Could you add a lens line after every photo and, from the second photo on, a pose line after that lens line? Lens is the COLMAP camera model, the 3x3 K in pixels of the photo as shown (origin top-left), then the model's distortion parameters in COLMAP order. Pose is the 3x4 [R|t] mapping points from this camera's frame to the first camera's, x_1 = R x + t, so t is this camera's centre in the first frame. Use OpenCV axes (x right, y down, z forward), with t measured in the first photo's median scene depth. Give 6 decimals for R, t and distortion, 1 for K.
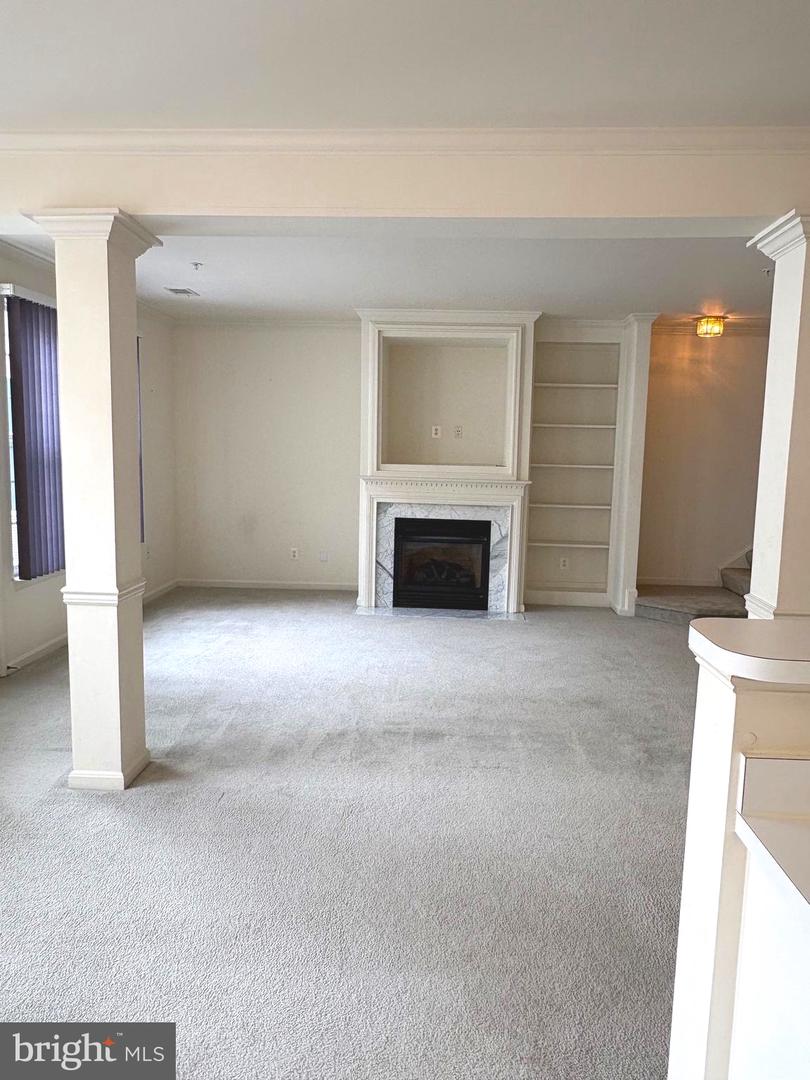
lens RADIAL K [[757.4, 0, 405.2], [0, 757.4, 540.6], [0, 0, 1]] dist [-0.012849, -0.002501]
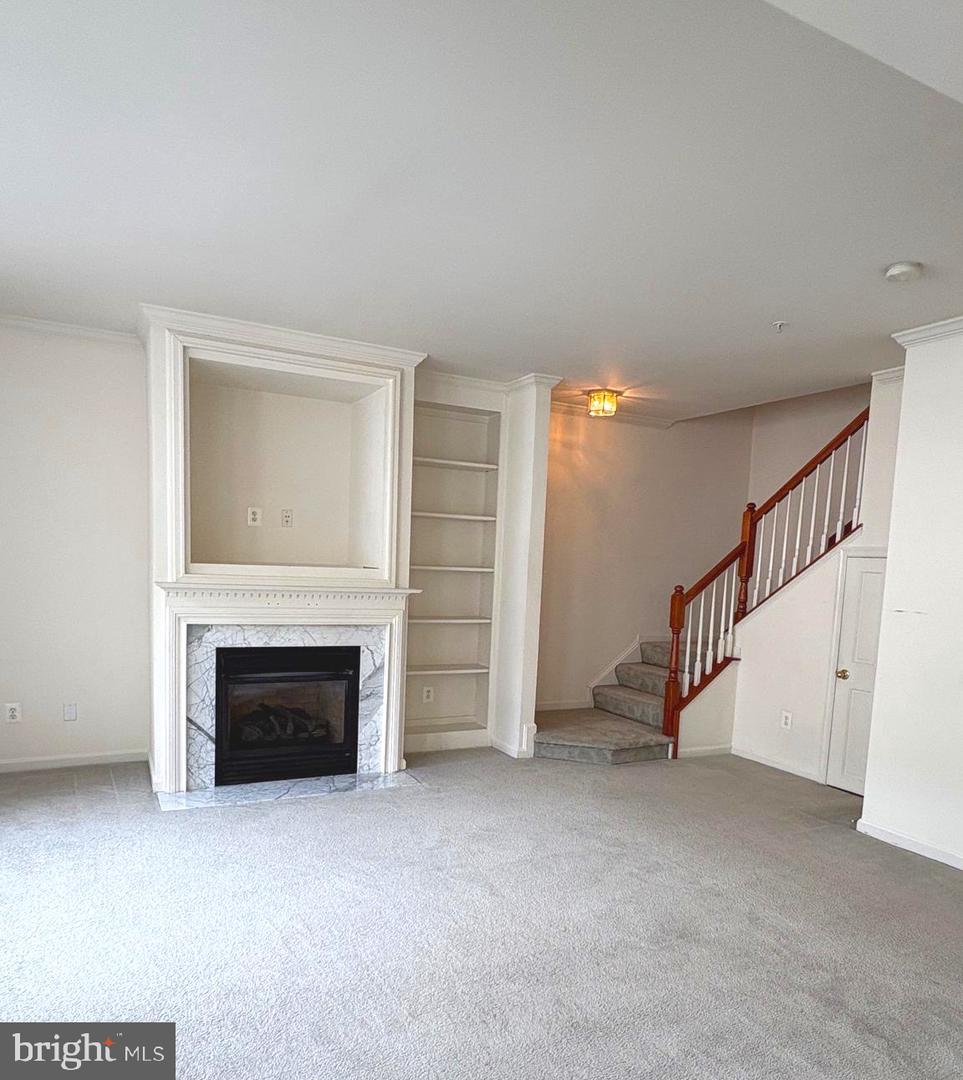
lens RADIAL K [[747.1, 0, 467.8], [0, 747.1, 639.9], [0, 0, 1]] dist [0.010303, -0.002906]
pose [[0.861509, -0.041262, 0.506063, -0.149766], [0.040710, 0.999097, 0.012159, -0.035911], [-0.506108, 0.010127, 0.862411, 0.350872]]
